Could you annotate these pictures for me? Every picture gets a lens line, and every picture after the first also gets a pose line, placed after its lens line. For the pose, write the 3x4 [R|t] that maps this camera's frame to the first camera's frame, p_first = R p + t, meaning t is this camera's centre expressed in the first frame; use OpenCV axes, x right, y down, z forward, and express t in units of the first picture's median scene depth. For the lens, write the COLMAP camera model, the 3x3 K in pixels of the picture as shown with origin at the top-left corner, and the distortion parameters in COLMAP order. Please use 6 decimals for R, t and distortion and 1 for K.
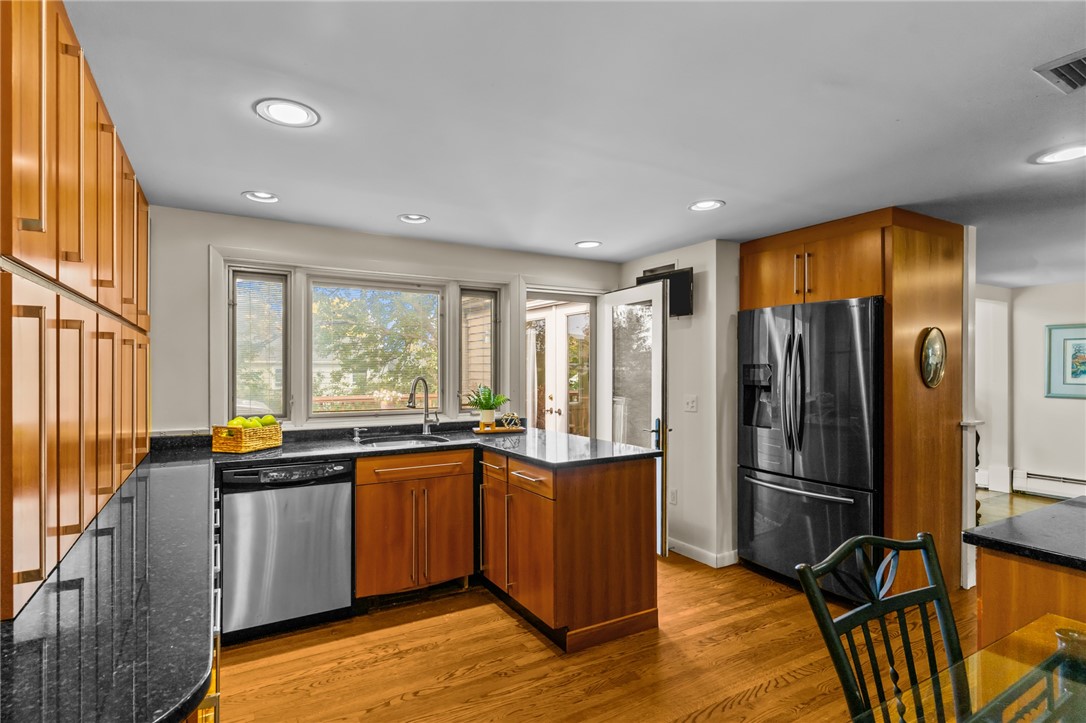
lens RADIAL K [[549.6, 0, 543.0], [0, 549.6, 361.5], [0, 0, 1]] dist [0.000754, 0.000091]
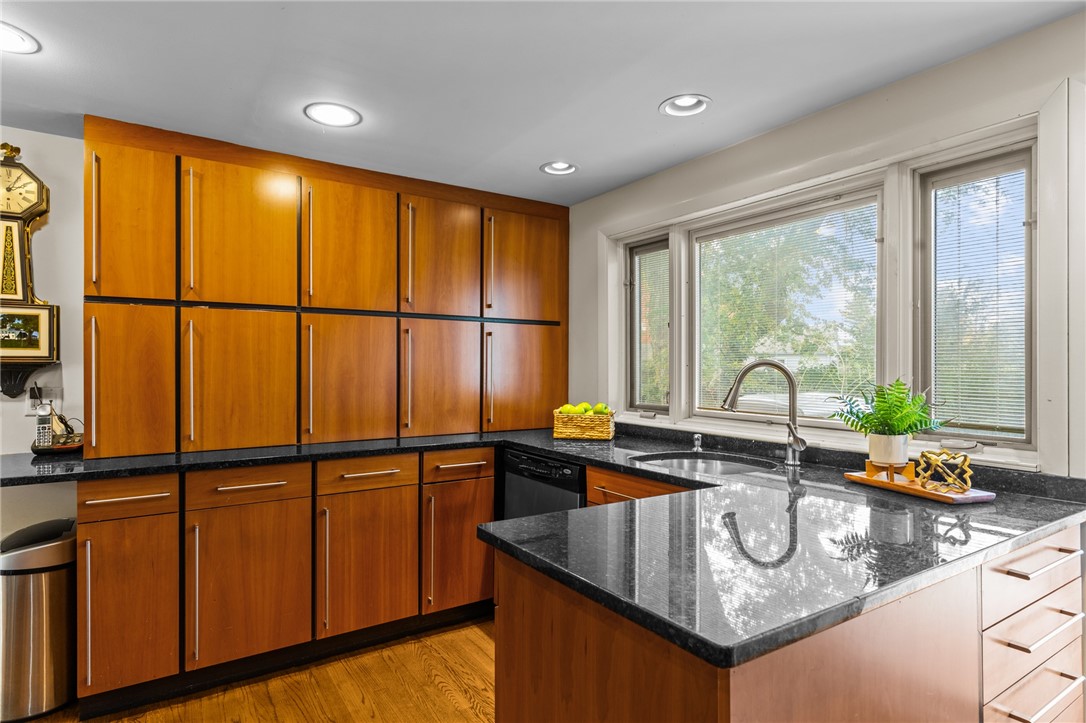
lens RADIAL K [[580.8, 0, 543.0], [0, 580.8, 361.5], [0, 0, 1]] dist [0.000343, 0.000087]
pose [[0.034446, -0.008472, -0.999371, 0.374407], [0.011400, 0.999902, -0.008084, 0.030709], [0.999342, -0.011114, 0.034539, 0.735992]]
